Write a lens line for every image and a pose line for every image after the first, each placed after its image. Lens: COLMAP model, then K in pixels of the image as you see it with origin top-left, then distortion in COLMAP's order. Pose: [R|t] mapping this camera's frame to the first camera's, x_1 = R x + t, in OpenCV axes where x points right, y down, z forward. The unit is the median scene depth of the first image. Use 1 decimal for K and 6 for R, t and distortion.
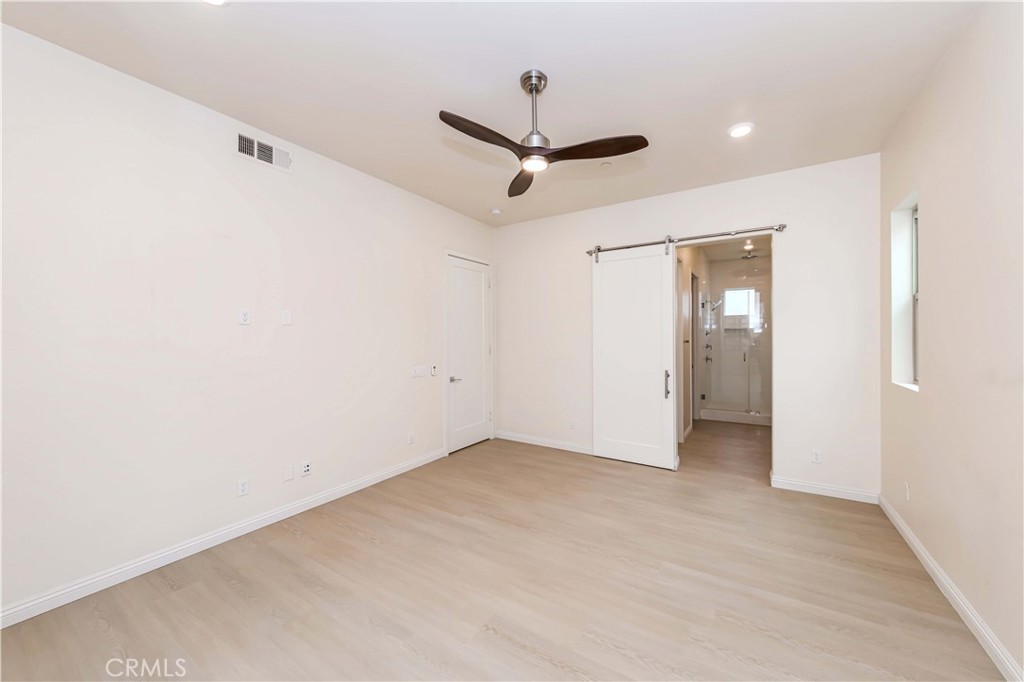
lens RADIAL K [[362.6, 0, 511.6], [0, 362.6, 335.3], [0, 0, 1]] dist [-0.000543, 0.000100]
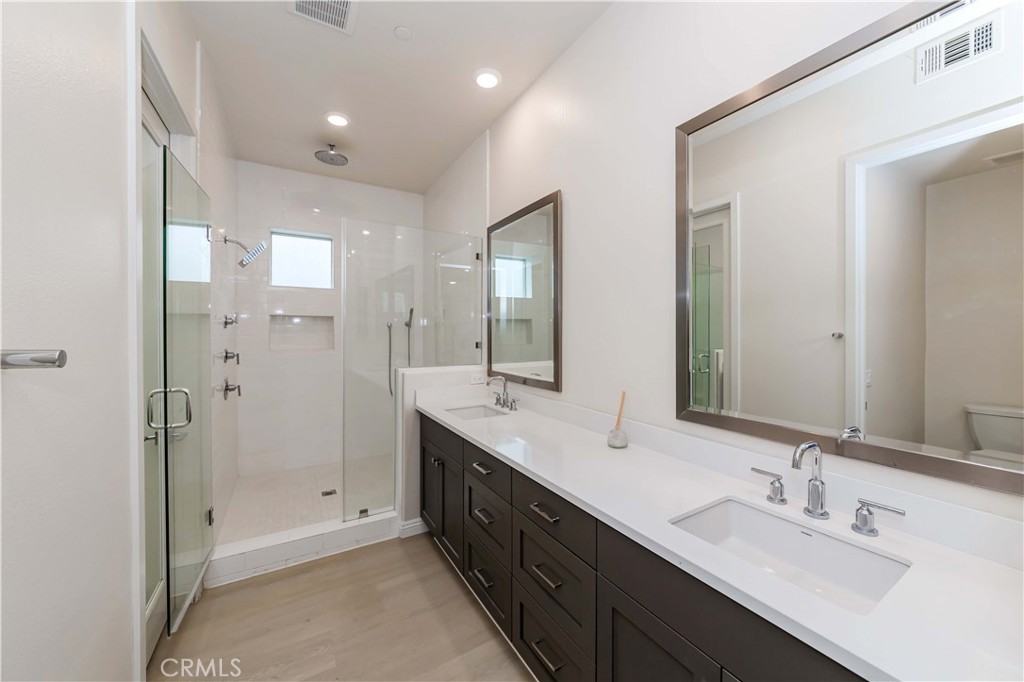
lens RADIAL K [[362.6, 0, 509.2], [0, 362.6, 338.0], [0, 0, 1]] dist [-0.000543, 0.000100]
pose [[0.420297, -0.011286, 0.907316, 0.312393], [-0.000581, 0.999919, 0.012707, 0.005979], [-0.907386, -0.005868, 0.420256, 0.558744]]
